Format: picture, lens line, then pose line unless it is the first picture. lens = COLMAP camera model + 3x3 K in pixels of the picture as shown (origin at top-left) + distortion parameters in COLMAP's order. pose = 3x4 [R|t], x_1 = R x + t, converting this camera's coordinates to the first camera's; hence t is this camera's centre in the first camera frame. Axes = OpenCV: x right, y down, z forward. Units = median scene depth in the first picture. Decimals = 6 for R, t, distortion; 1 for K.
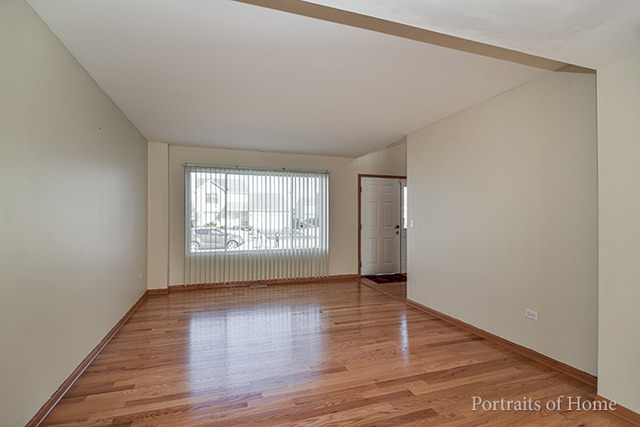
lens RADIAL K [[305.3, 0, 319.6], [0, 305.3, 215.3], [0, 0, 1]] dist [-0.012709, 0.000051]
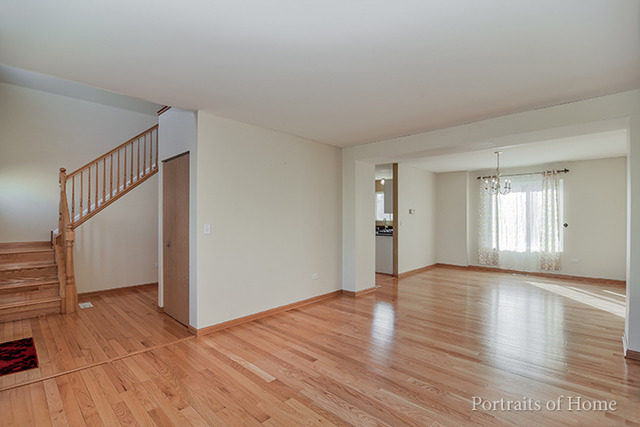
lens RADIAL K [[305.3, 0, 314.7], [0, 305.3, 216.1], [0, 0, 1]] dist [-0.012709, 0.000051]
pose [[-0.454836, -0.000444, 0.890575, -0.696670], [-0.009027, 0.999951, -0.004112, -0.007017], [-0.890530, -0.009909, -0.454817, 1.487173]]
